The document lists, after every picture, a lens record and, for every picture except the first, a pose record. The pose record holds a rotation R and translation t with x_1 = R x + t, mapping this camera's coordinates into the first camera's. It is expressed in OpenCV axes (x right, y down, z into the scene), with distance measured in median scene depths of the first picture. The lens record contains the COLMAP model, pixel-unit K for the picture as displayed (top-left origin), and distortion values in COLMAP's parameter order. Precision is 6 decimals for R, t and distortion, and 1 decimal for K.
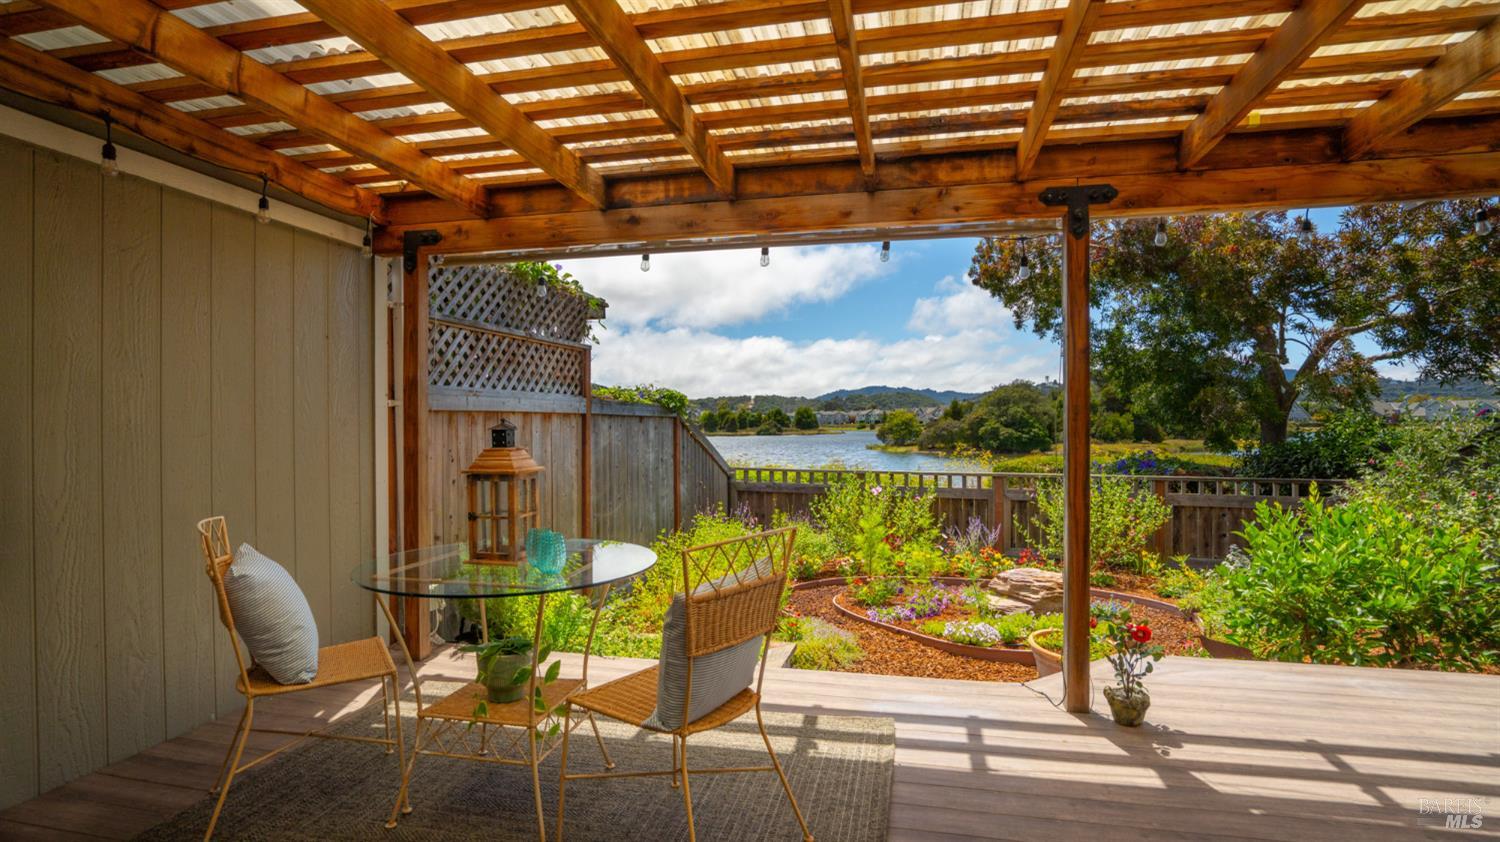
lens RADIAL K [[738.0, 0, 765.7], [0, 738.0, 427.4], [0, 0, 1]] dist [-0.001721, 0.002442]
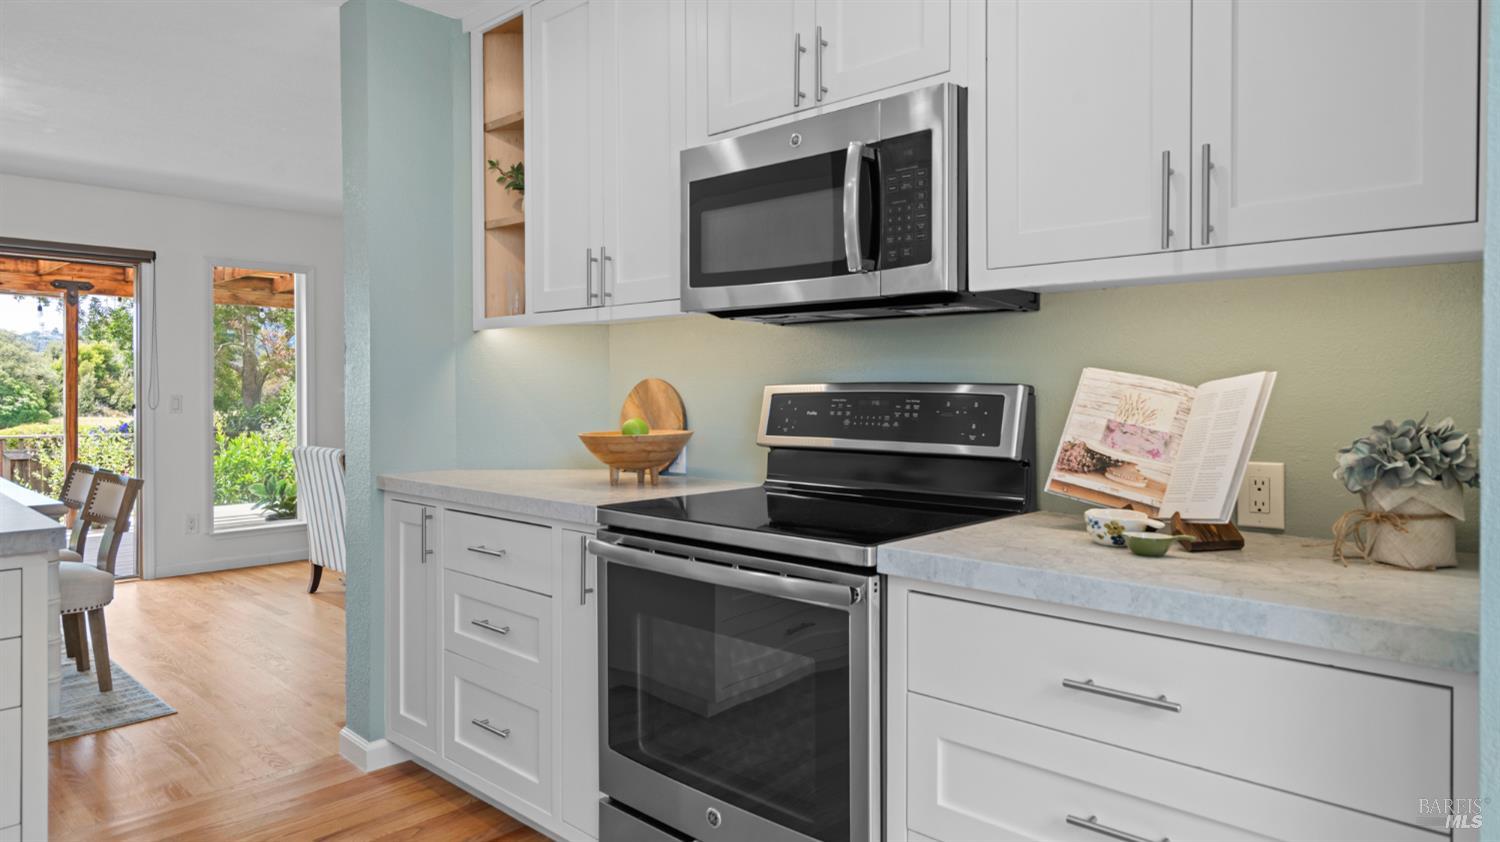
lens RADIAL K [[887.0, 0, 770.3], [0, 887.0, 388.2], [0, 0, 1]] dist [-0.001276, -0.001725]
pose [[0.495089, 0.006656, 0.868817, -0.230645], [0.000956, 0.999966, -0.008205, 0.002292], [-0.868842, 0.004893, 0.495066, -0.581560]]
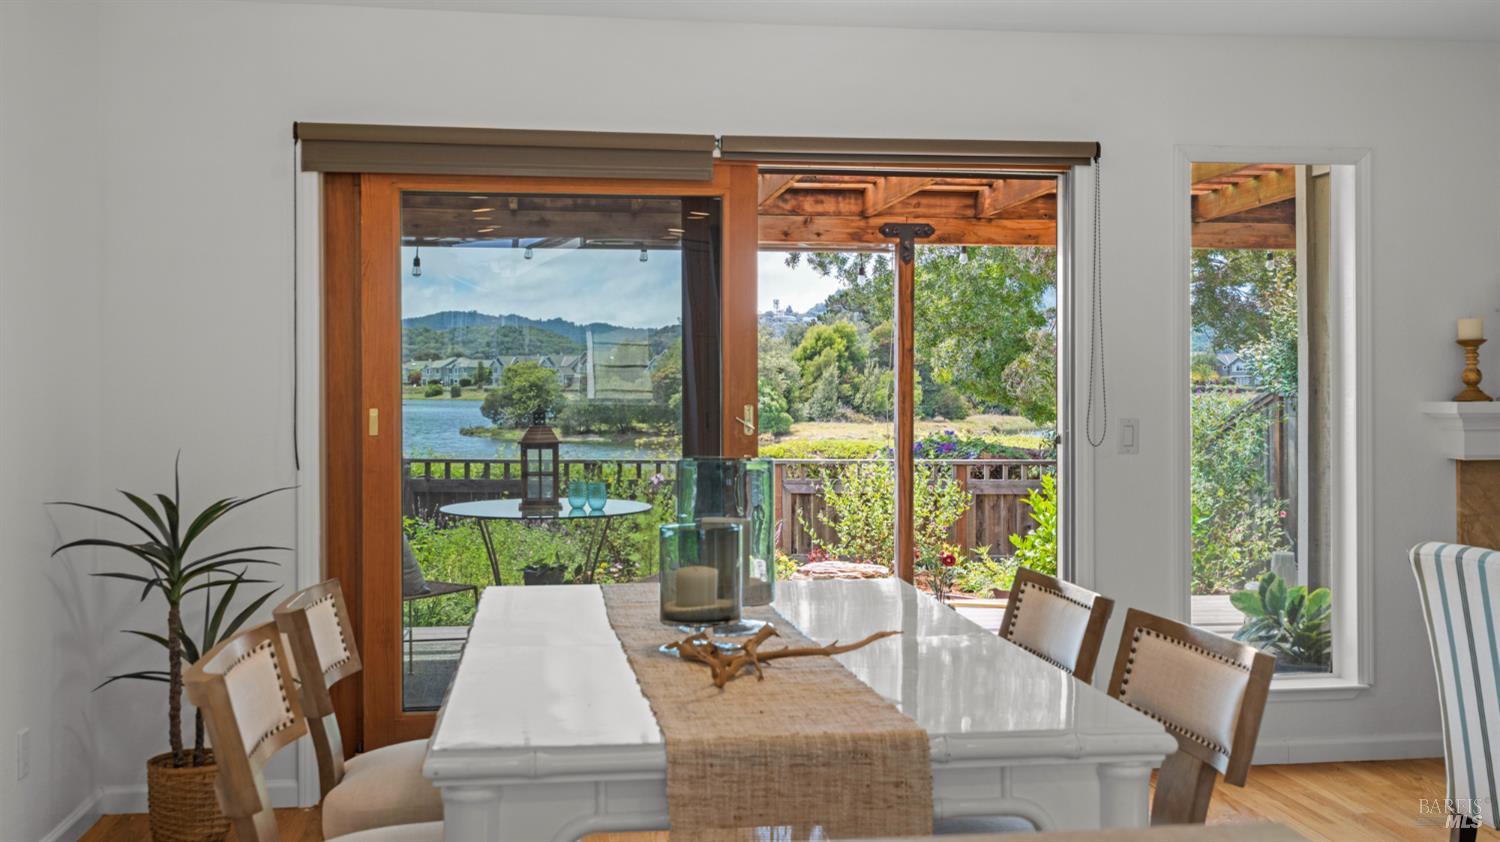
lens RADIAL K [[1459.1, 0, 719.2], [0, 1459.1, 411.6], [0, 0, 1]] dist [0.064665, 0.000000]
pose [[0.947148, -0.003164, 0.320783, -0.209085], [-0.000929, 0.999920, 0.012605, -0.006891], [-0.320797, -0.012237, 0.947069, -0.390628]]
